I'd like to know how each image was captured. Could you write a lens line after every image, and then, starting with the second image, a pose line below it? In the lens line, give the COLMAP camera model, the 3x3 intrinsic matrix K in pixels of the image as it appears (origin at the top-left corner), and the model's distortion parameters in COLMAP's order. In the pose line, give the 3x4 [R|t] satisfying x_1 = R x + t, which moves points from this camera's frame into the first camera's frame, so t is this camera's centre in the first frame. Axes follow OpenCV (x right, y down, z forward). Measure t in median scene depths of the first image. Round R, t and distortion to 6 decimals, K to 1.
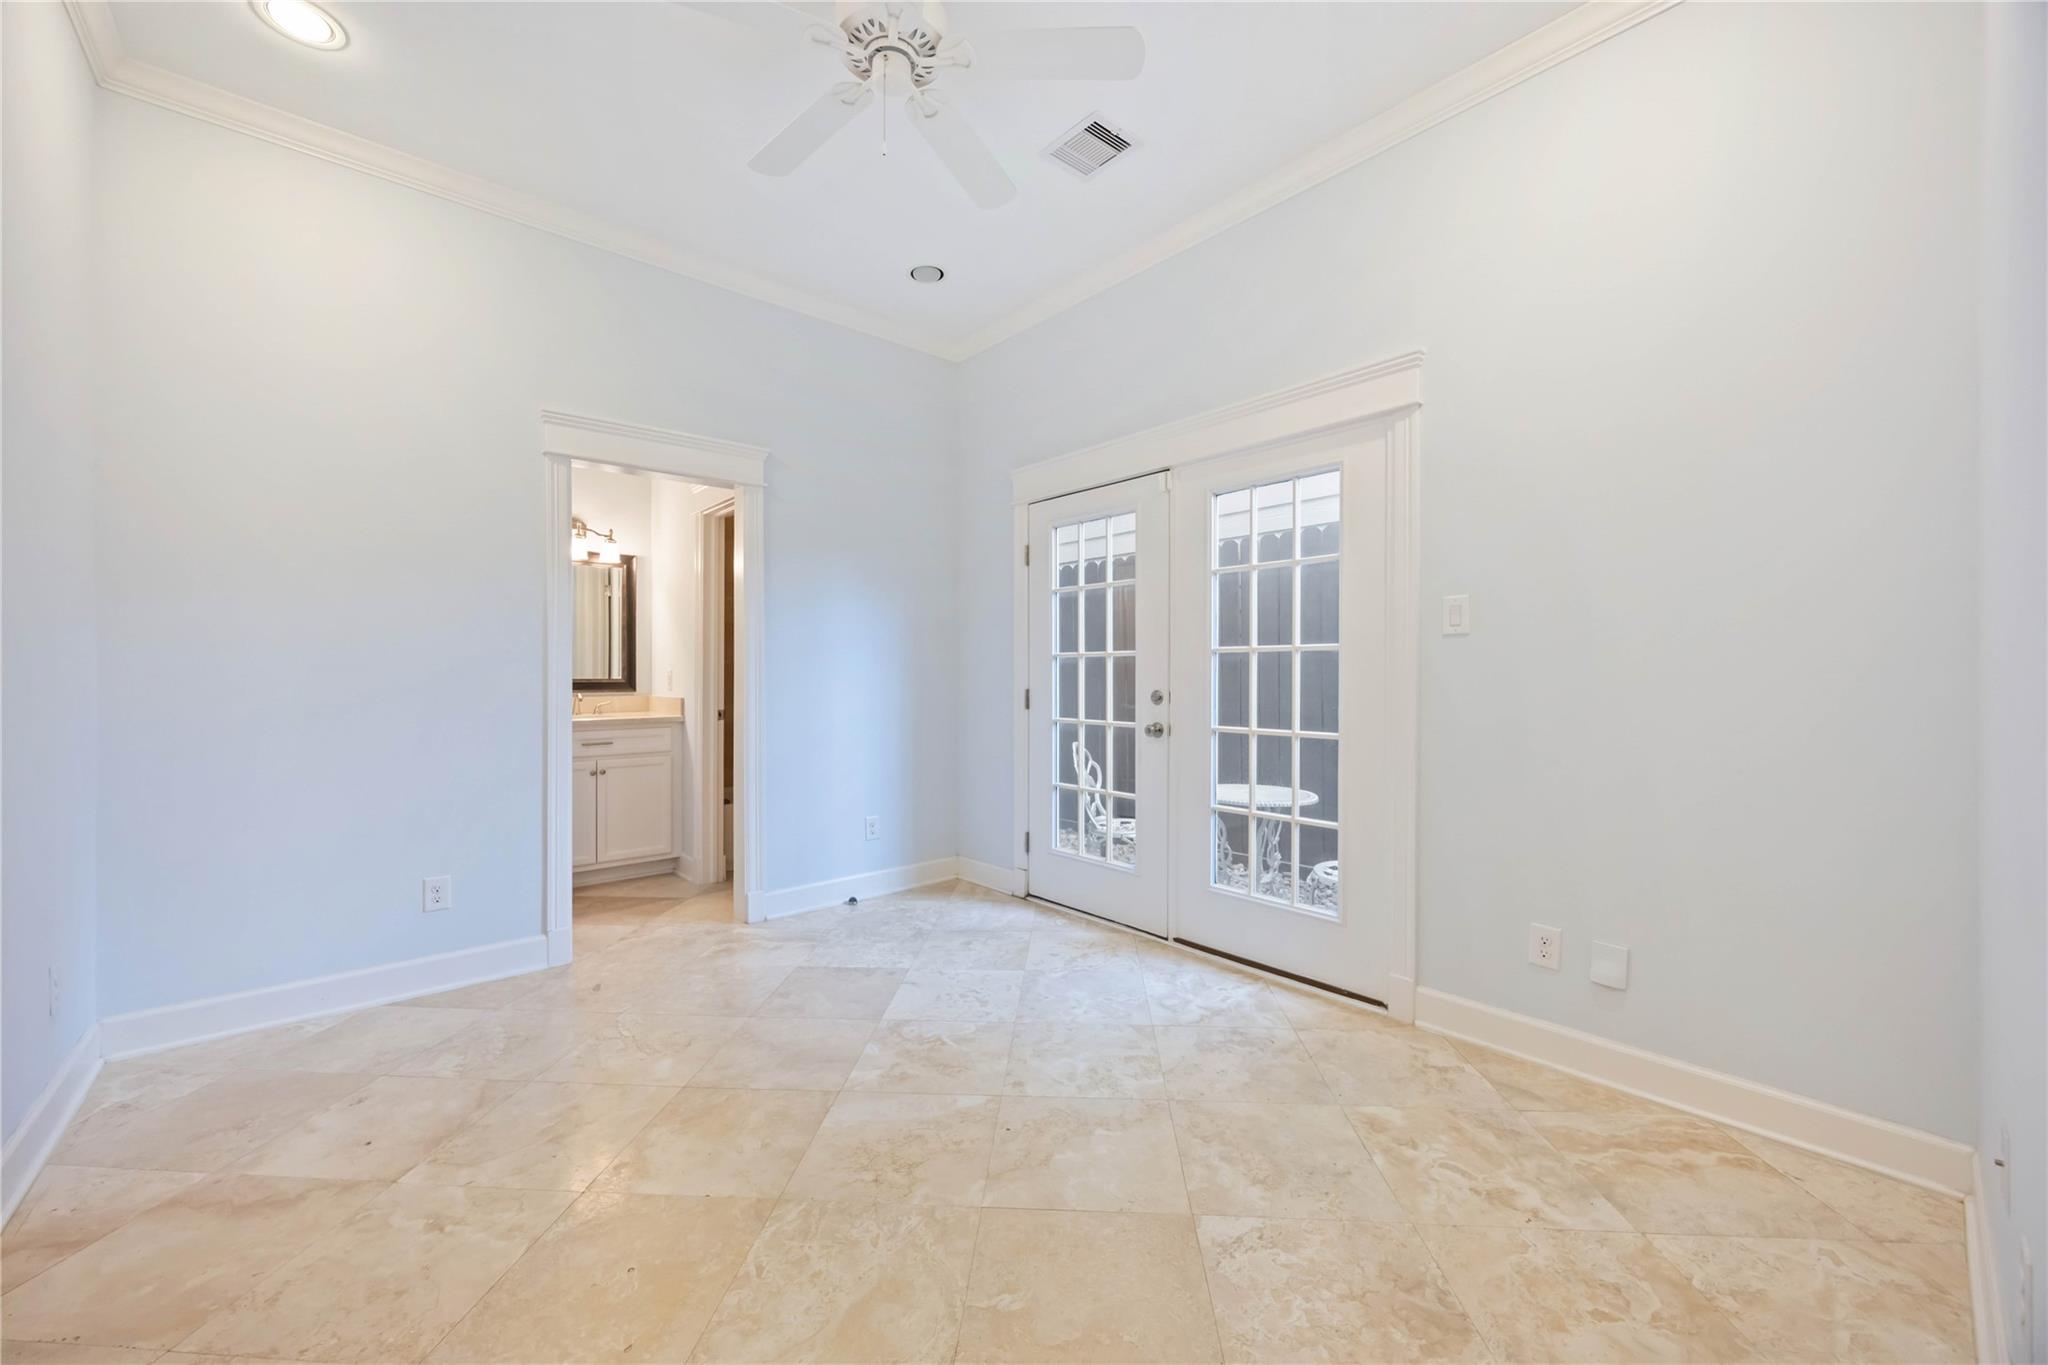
lens RADIAL K [[790.4, 0, 1024.1], [0, 790.4, 677.4], [0, 0, 1]] dist [-0.000976, 0.000029]
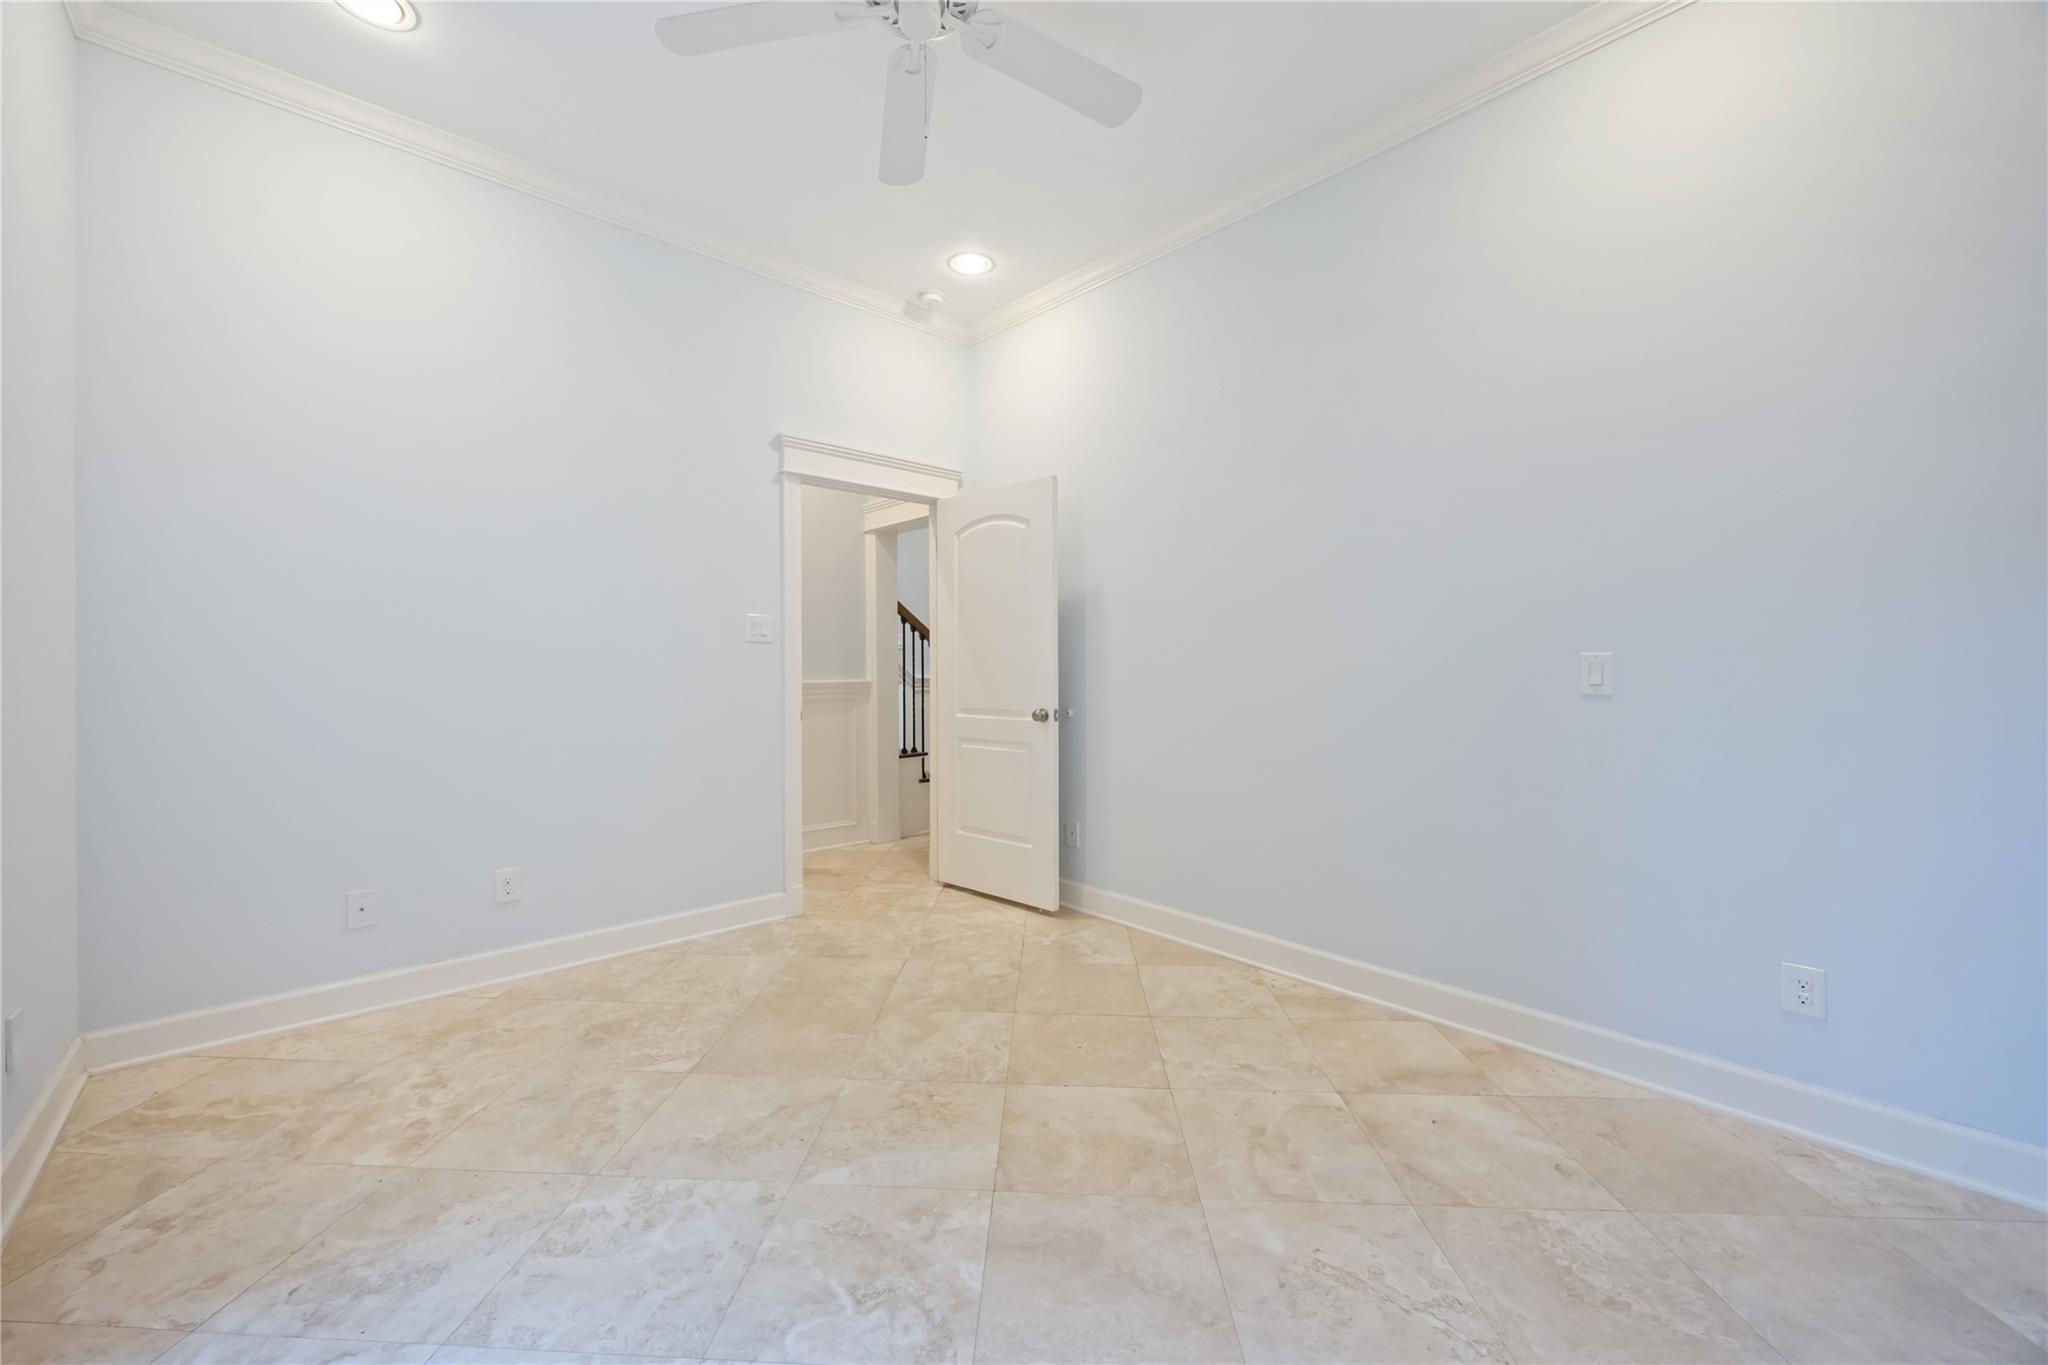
lens RADIAL K [[790.4, 0, 1024.3], [0, 790.4, 675.9], [0, 0, 1]] dist [-0.000976, 0.000029]
pose [[-0.999545, 0.005082, -0.029725, -0.271008], [0.004670, 0.999892, 0.013916, -0.006056], [0.029793, 0.013771, -0.999461, 1.999231]]
